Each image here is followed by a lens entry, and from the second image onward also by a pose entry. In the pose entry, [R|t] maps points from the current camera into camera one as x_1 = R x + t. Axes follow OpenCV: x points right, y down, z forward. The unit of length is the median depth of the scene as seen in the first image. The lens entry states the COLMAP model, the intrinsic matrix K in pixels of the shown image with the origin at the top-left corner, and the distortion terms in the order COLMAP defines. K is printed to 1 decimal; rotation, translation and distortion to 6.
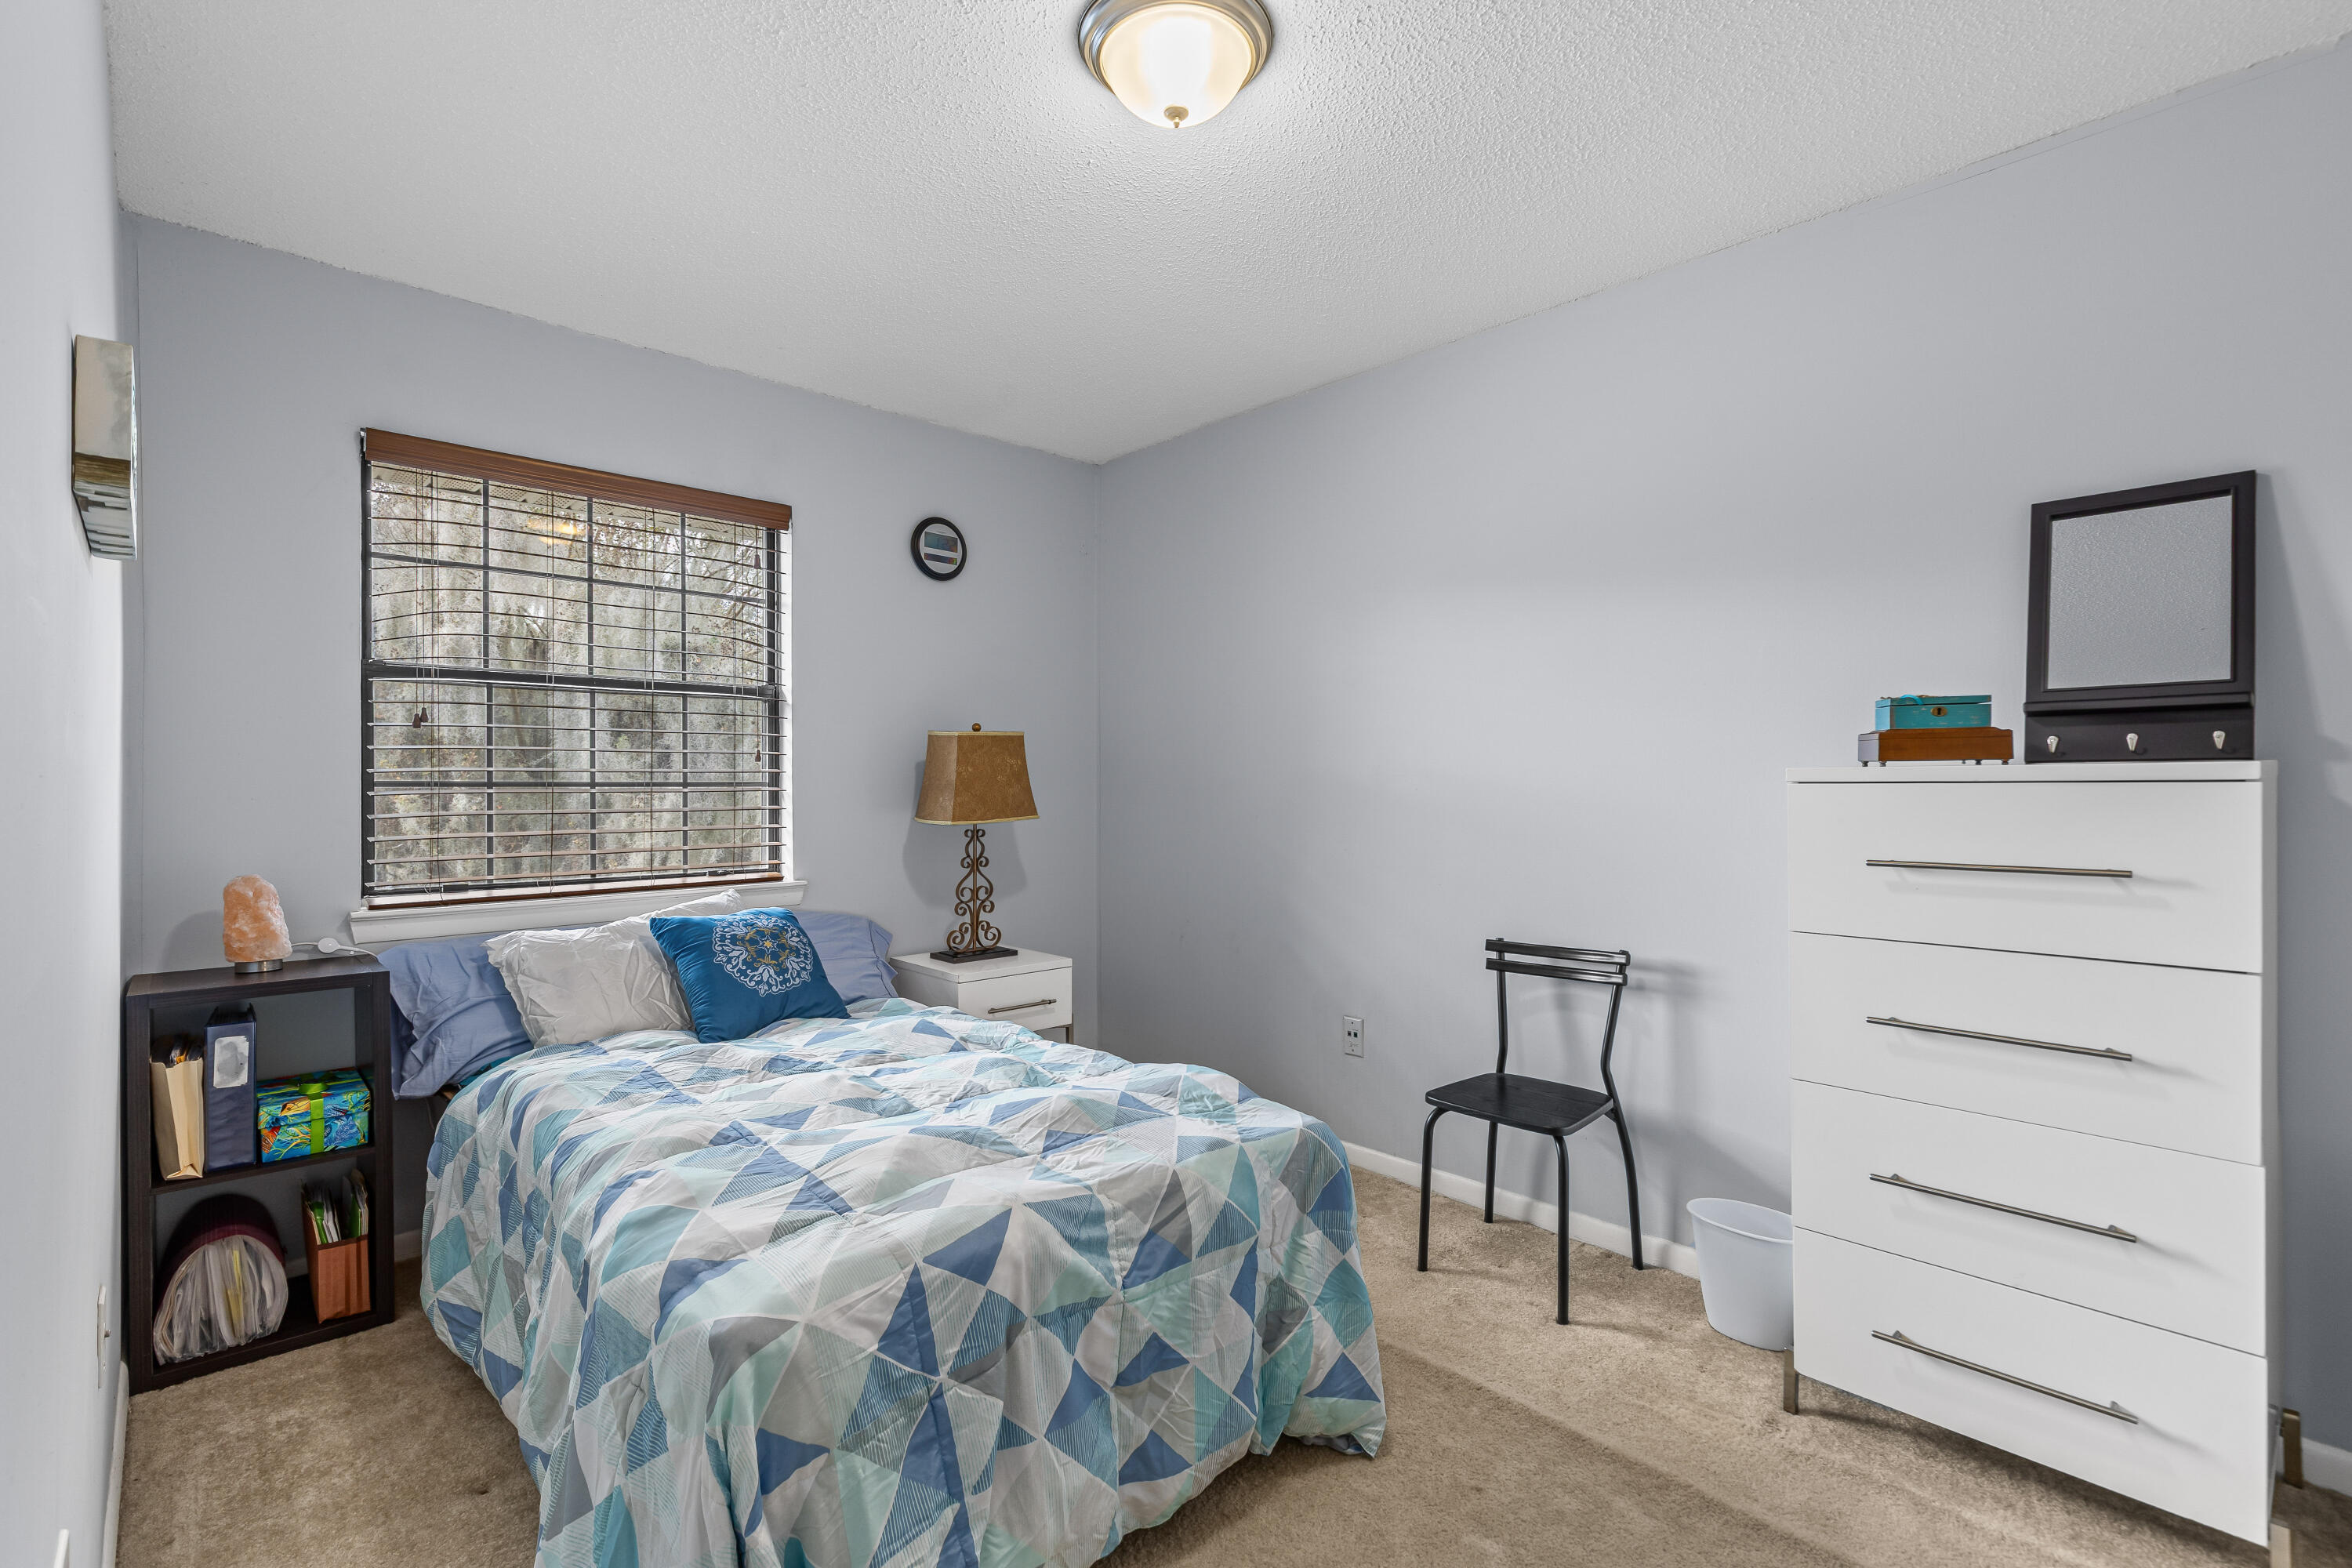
lens RADIAL K [[1063.8, 0, 1177.7], [0, 1063.8, 769.7], [0, 0, 1]] dist [0.006341, -0.000283]
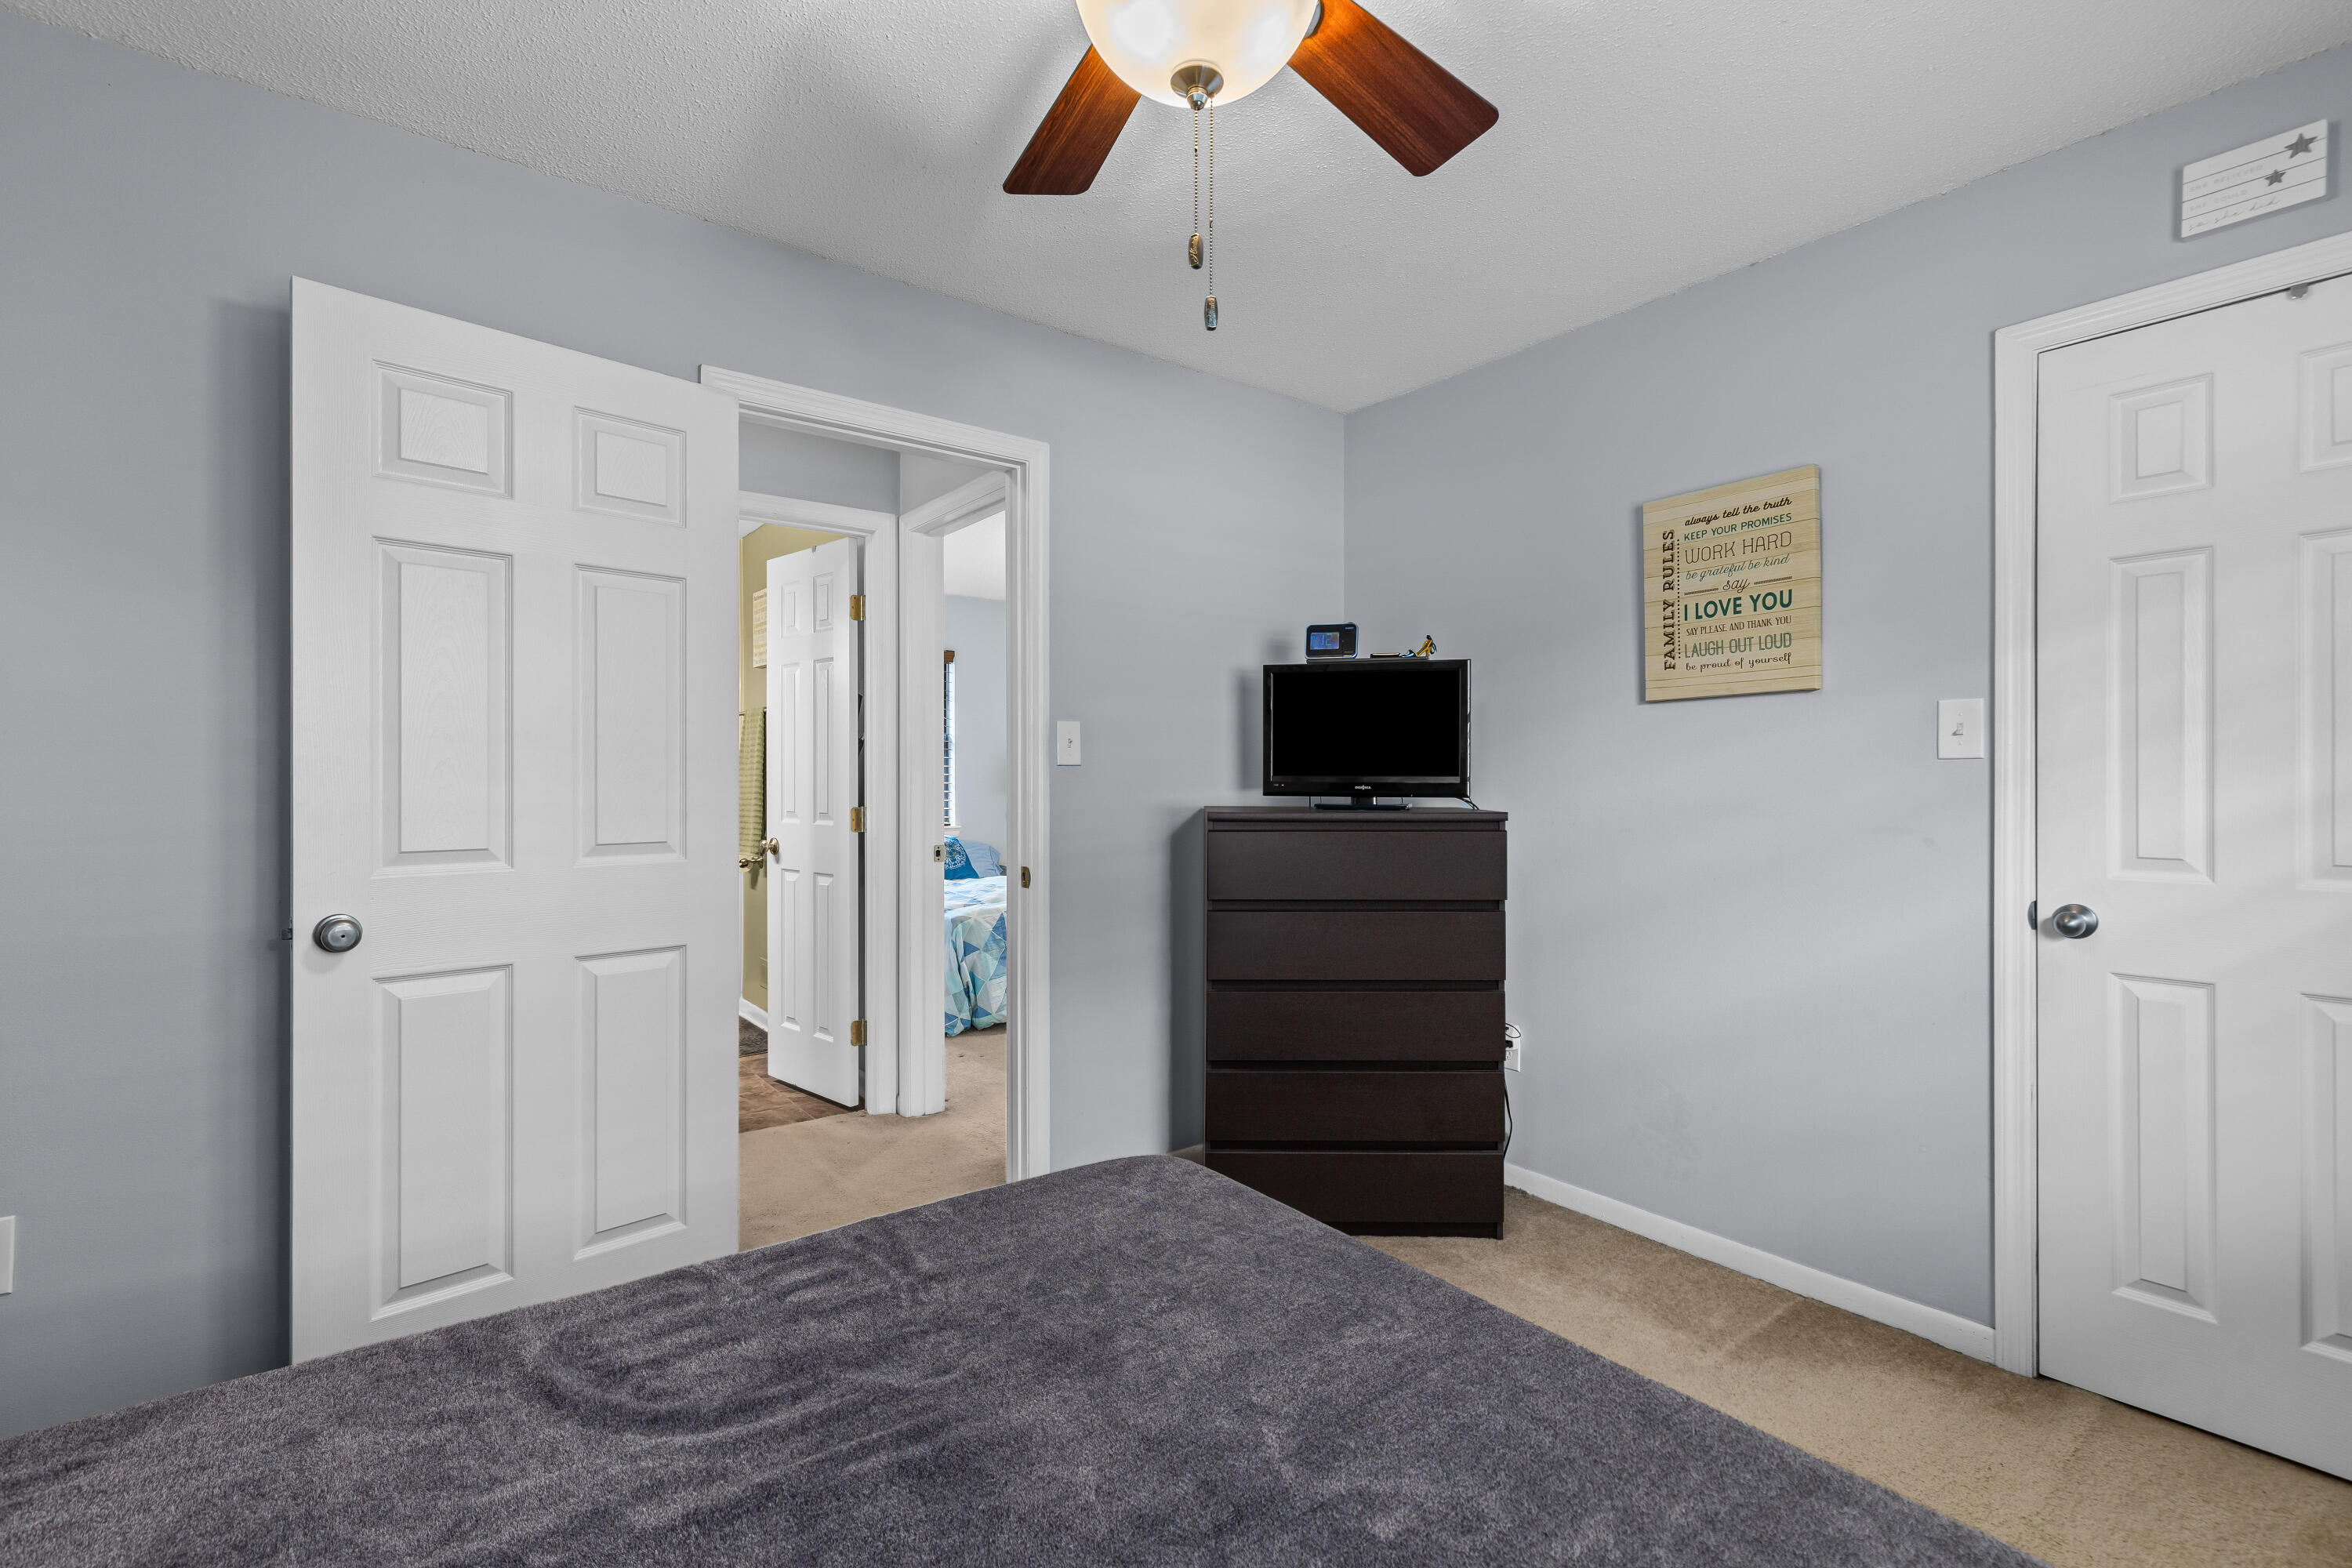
lens RADIAL K [[1063.8, 0, 1177.7], [0, 1063.8, 769.7], [0, 0, 1]] dist [0.006341, -0.000283]
pose [[0.994232, 0.000008, -0.107250, 0.712576], [0.000383, 0.999993, 0.003630, -0.037599], [0.107249, -0.003650, 0.994225, -2.453027]]
